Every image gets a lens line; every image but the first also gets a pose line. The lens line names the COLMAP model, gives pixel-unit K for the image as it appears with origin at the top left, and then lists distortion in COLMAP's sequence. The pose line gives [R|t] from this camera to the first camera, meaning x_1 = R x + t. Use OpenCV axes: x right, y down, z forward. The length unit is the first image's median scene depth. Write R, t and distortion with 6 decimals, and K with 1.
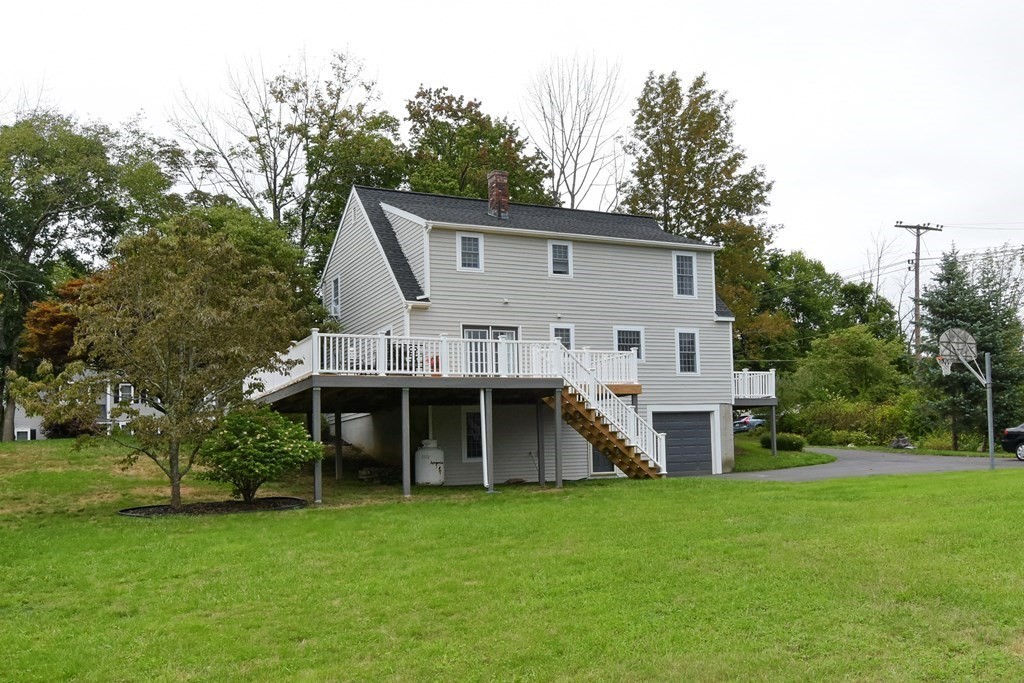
lens RADIAL K [[644.2, 0, 511.9], [0, 644.2, 355.7], [0, 0, 1]] dist [0.002762, 0.000208]
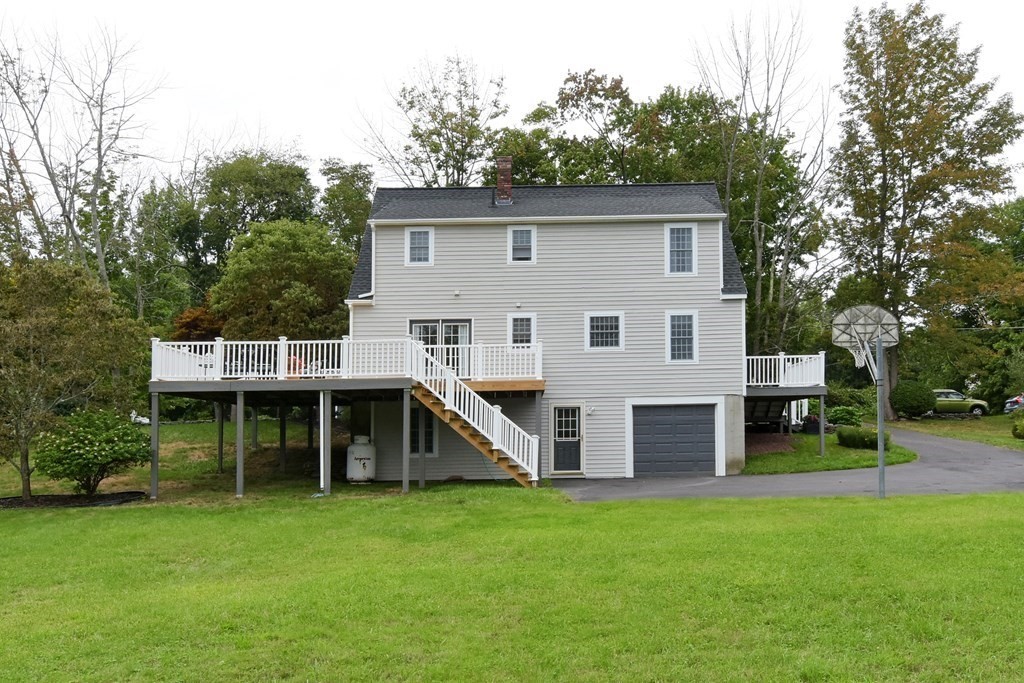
lens RADIAL K [[635.2, 0, 512.0], [0, 635.2, 341.5], [0, 0, 1]] dist [0.001786, 0.001032]
pose [[0.945124, -0.032099, -0.325132, 0.341428], [0.034975, 0.999384, 0.003002, -0.010378], [0.324835, -0.014208, 0.945664, 0.102817]]
